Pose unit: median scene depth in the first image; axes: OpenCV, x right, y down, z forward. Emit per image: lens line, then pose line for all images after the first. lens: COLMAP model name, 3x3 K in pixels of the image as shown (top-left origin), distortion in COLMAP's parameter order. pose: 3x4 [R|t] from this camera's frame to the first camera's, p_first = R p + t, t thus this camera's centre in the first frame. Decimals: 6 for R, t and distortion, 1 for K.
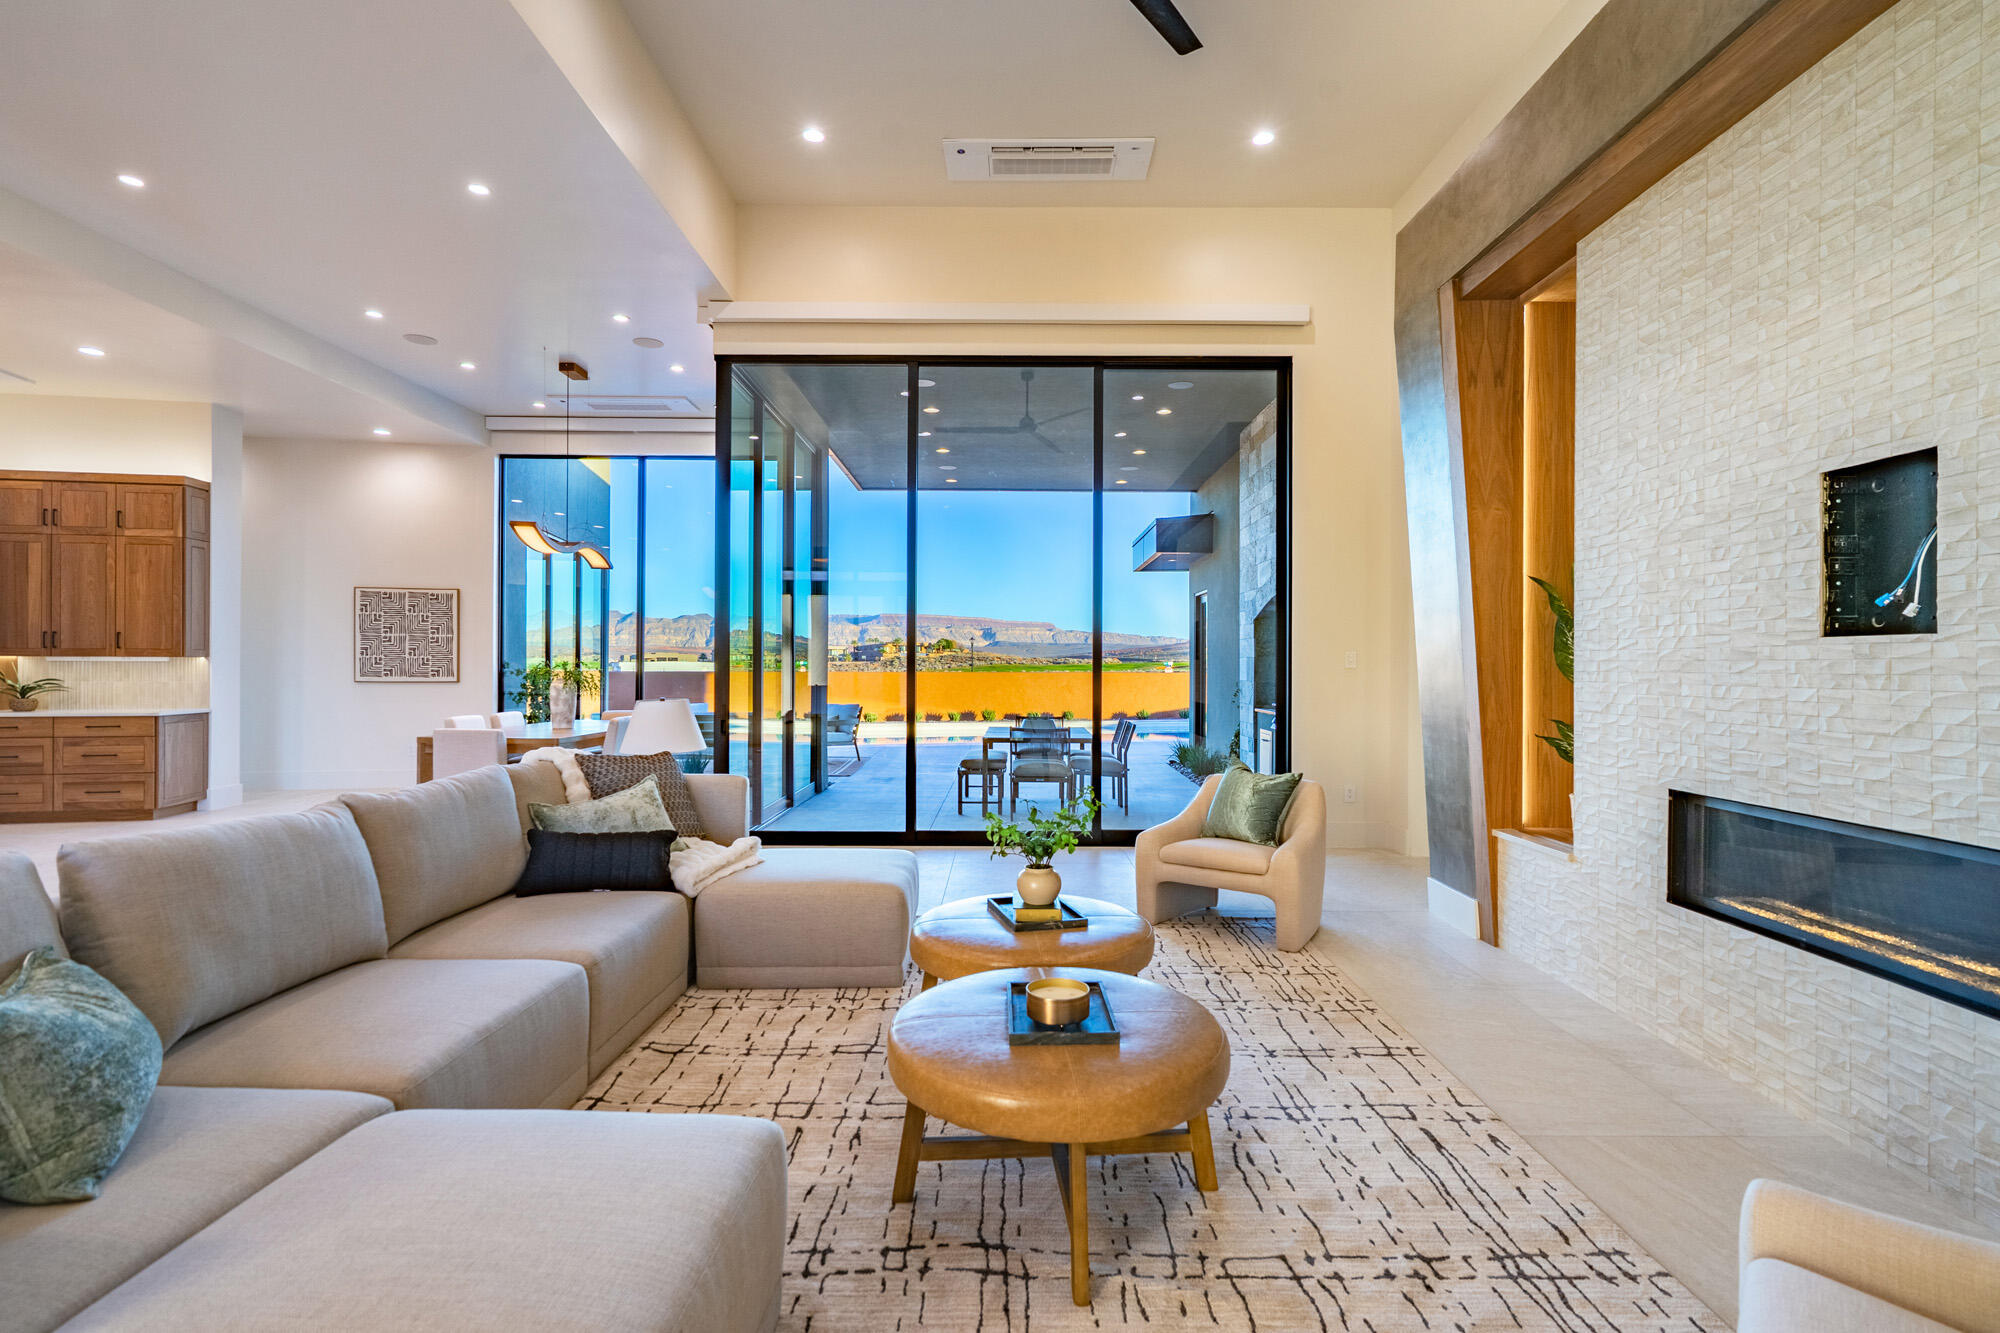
lens RADIAL K [[964.5, 0, 990.9], [0, 964.5, 670.6], [0, 0, 1]] dist [0.001740, 0.004819]
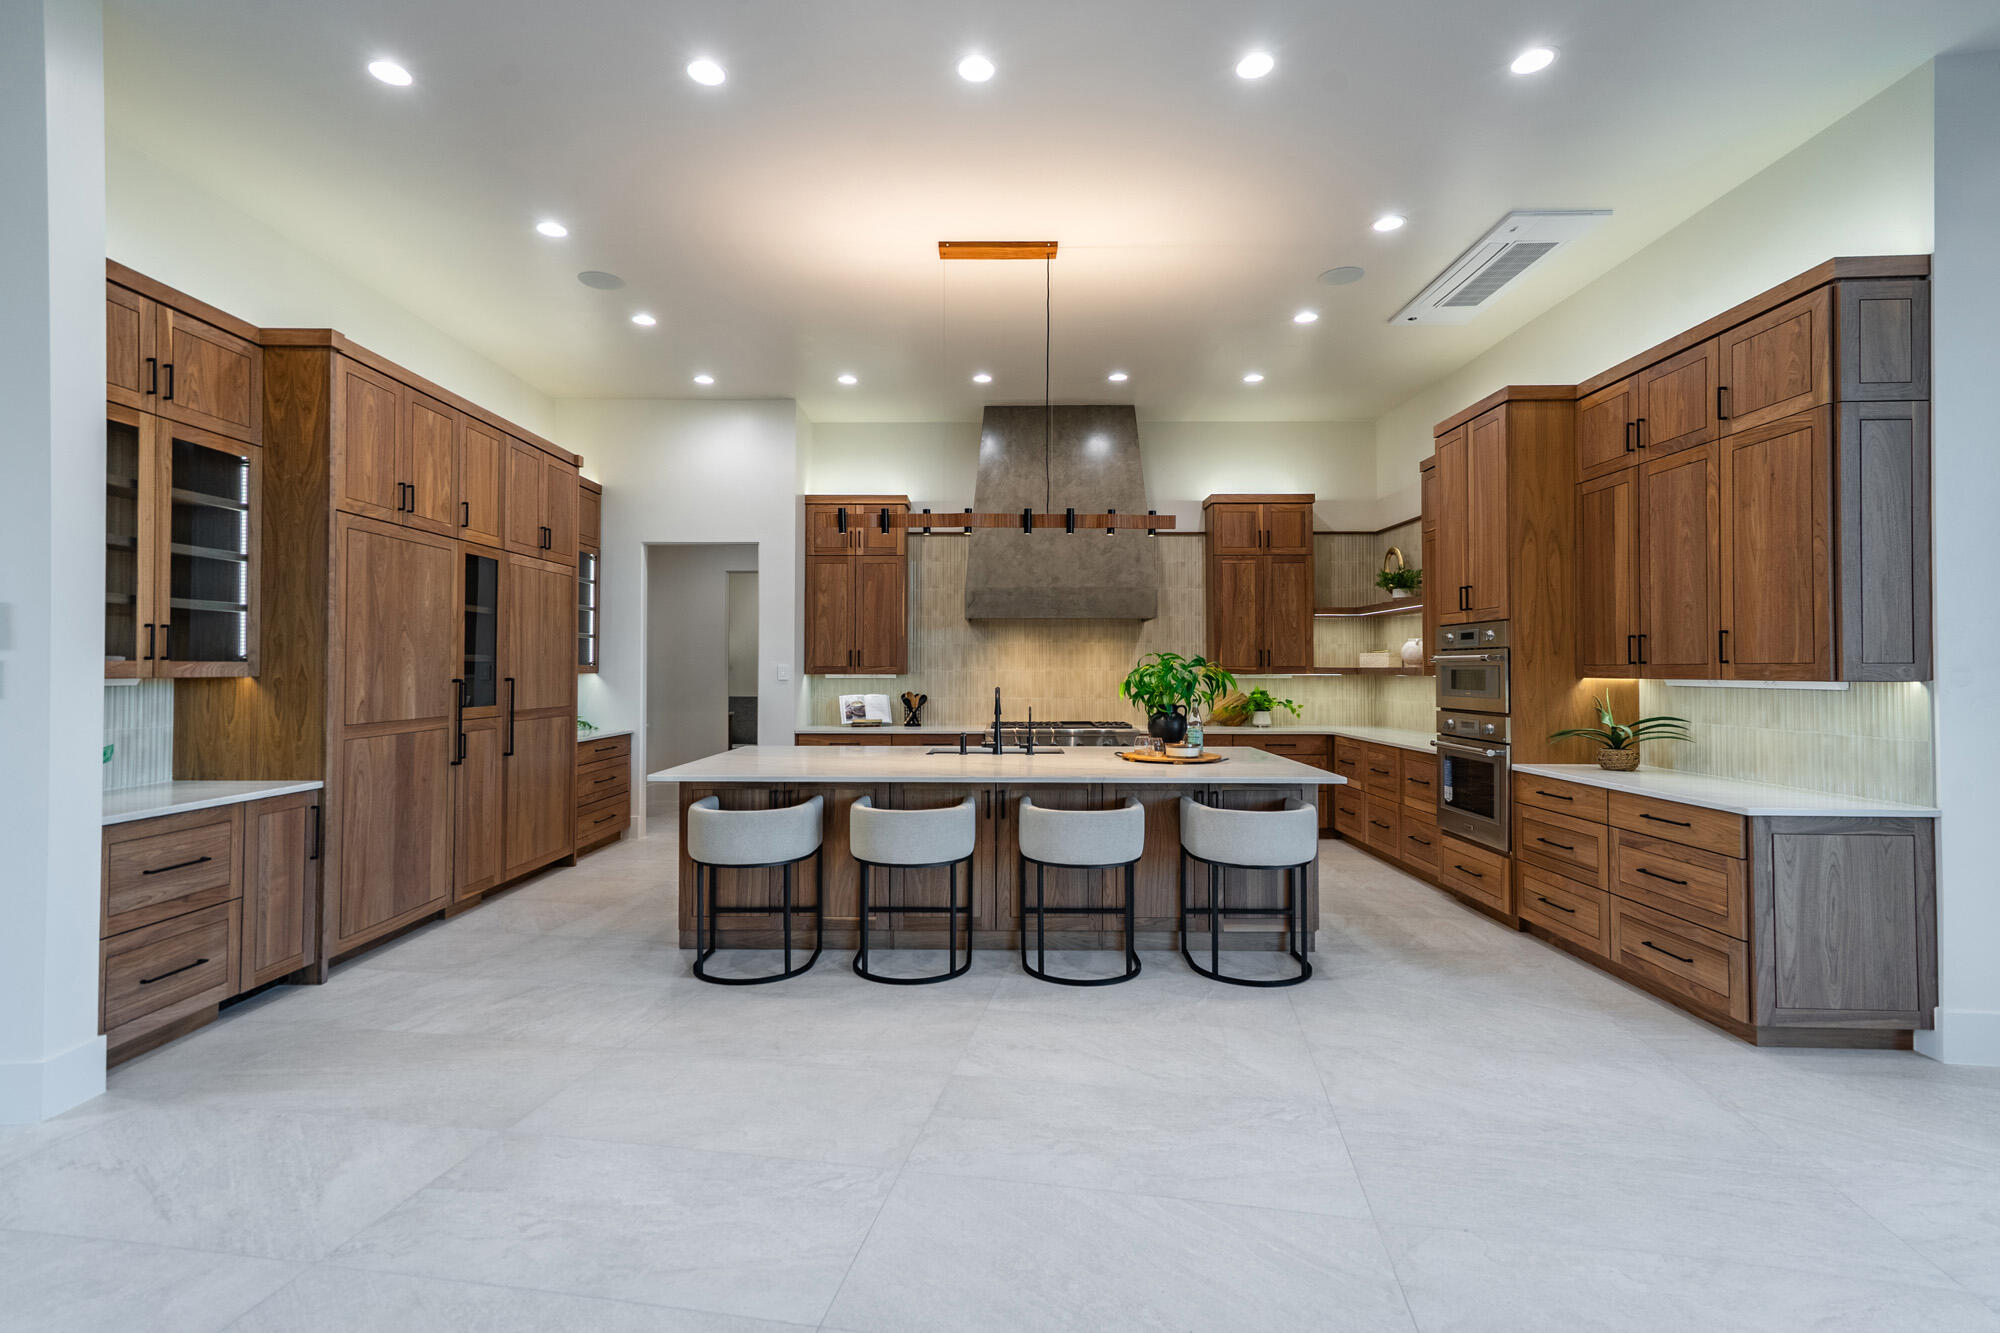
lens RADIAL K [[874.8, 0, 1012.1], [0, 874.8, 660.1], [0, 0, 1]] dist [0.014170, 0.000926]
pose [[-0.162762, -0.013600, -0.986572, -0.396343], [-0.005806, 0.999901, -0.012826, -0.016850], [0.986648, 0.003641, -0.162824, 0.716905]]
